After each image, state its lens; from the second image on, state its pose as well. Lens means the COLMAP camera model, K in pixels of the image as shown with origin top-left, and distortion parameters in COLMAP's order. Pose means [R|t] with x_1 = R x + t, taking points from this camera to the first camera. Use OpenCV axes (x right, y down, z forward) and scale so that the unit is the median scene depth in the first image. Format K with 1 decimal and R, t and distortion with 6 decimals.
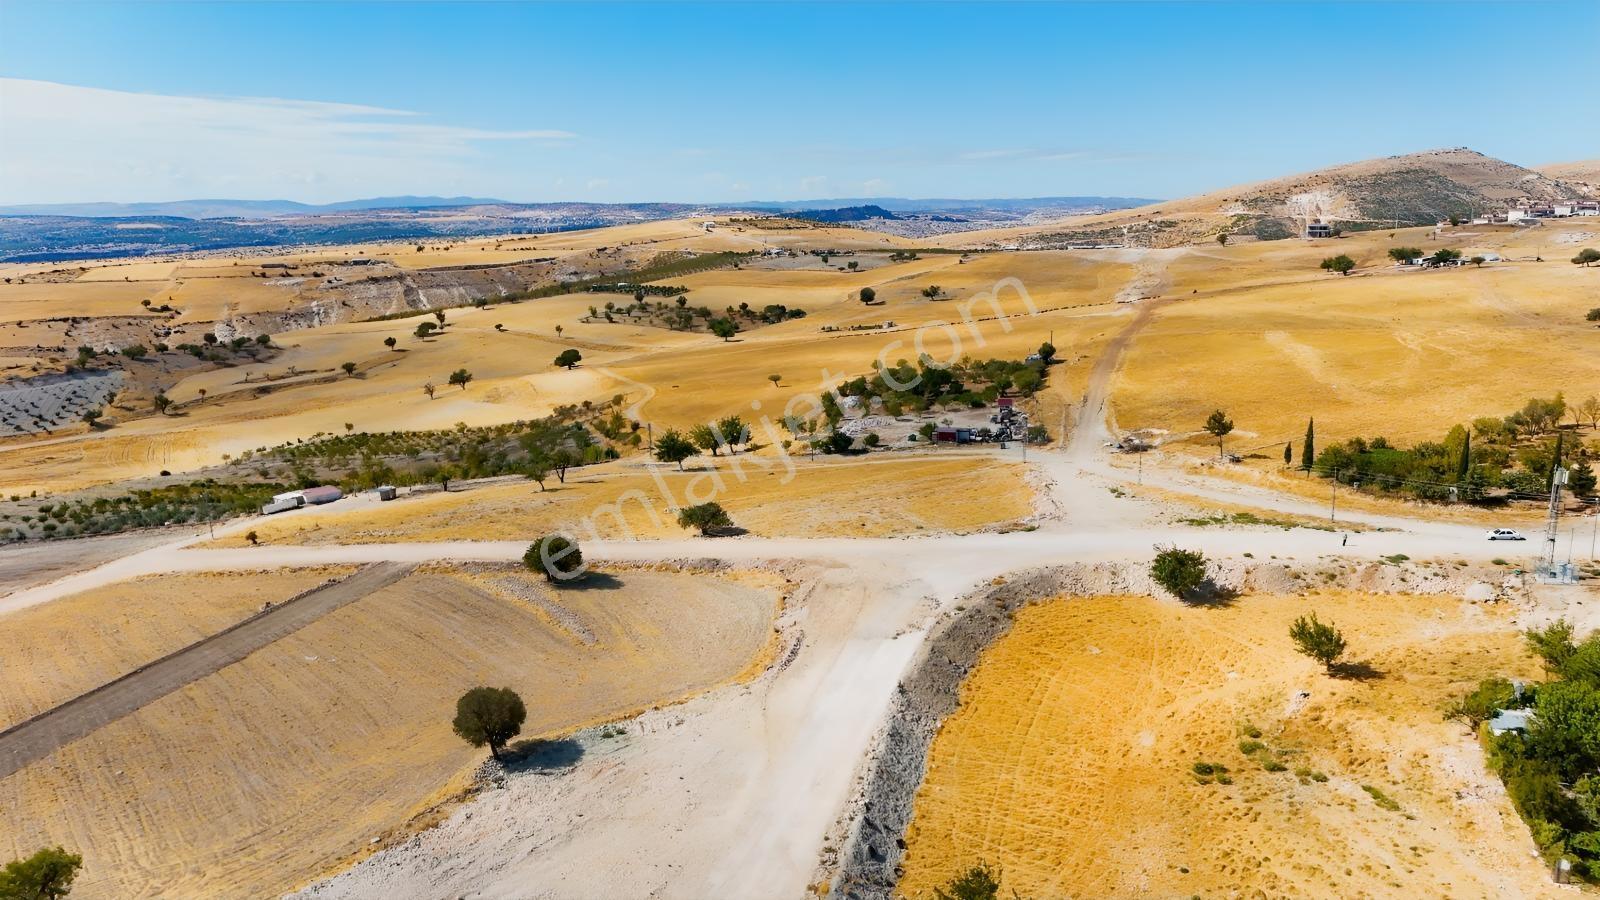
lens RADIAL K [[1170.8, 0, 799.8], [0, 1170.8, 443.6], [0, 0, 1]] dist [0.076377, -0.073357]
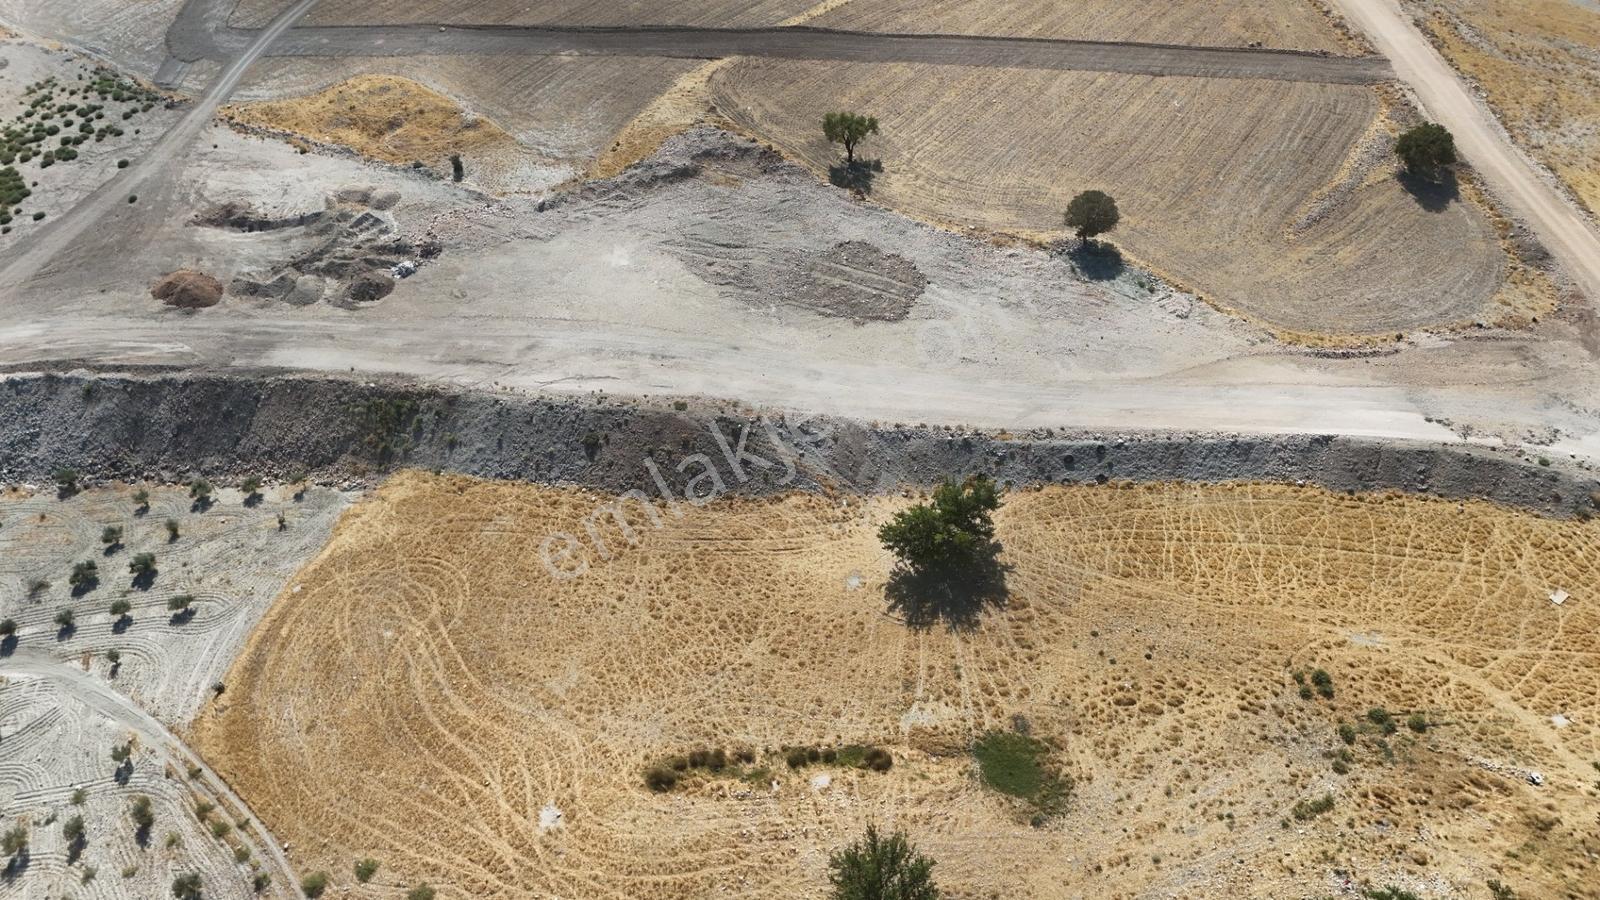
lens RADIAL K [[1170.8, 0, 799.8], [0, 1170.8, 443.6], [0, 0, 1]] dist [0.076377, -0.073357]
pose [[0.217212, 0.741814, -0.634453, 0.279895], [-0.213163, 0.670332, 0.710786, -0.188807], [0.952565, -0.019149, 0.303731, 0.094941]]
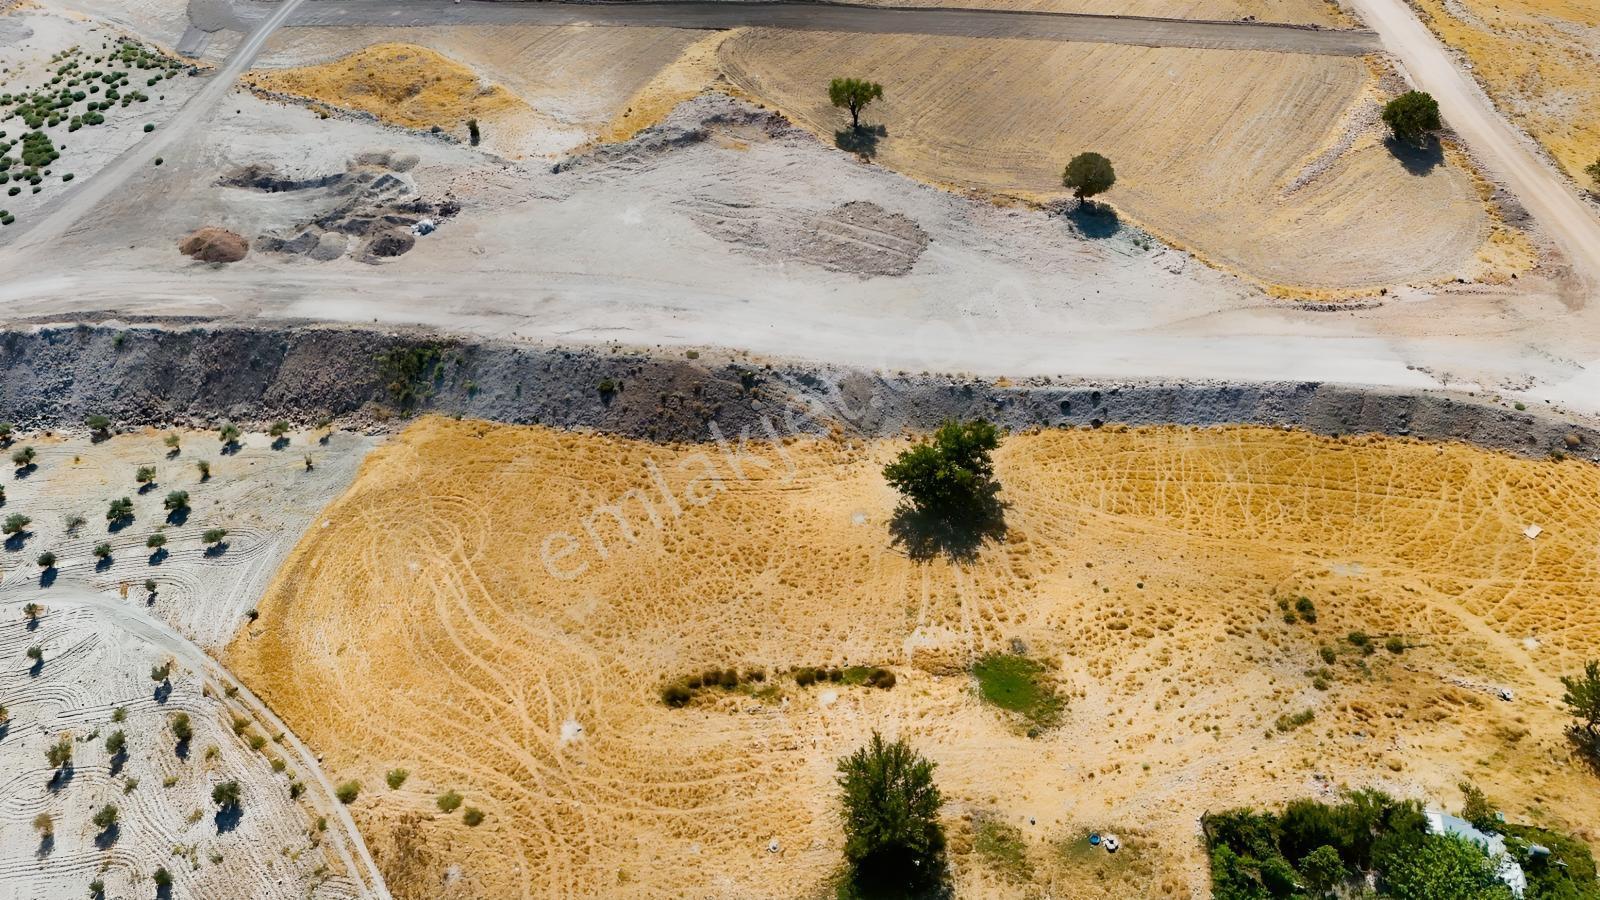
lens RADIAL K [[1170.8, 0, 799.8], [0, 1170.8, 443.6], [0, 0, 1]] dist [0.076377, -0.073357]
pose [[0.215785, 0.742689, -0.633916, 0.307245], [-0.216763, 0.669447, 0.710531, -0.186705], [0.952077, -0.015912, 0.305444, 0.085225]]
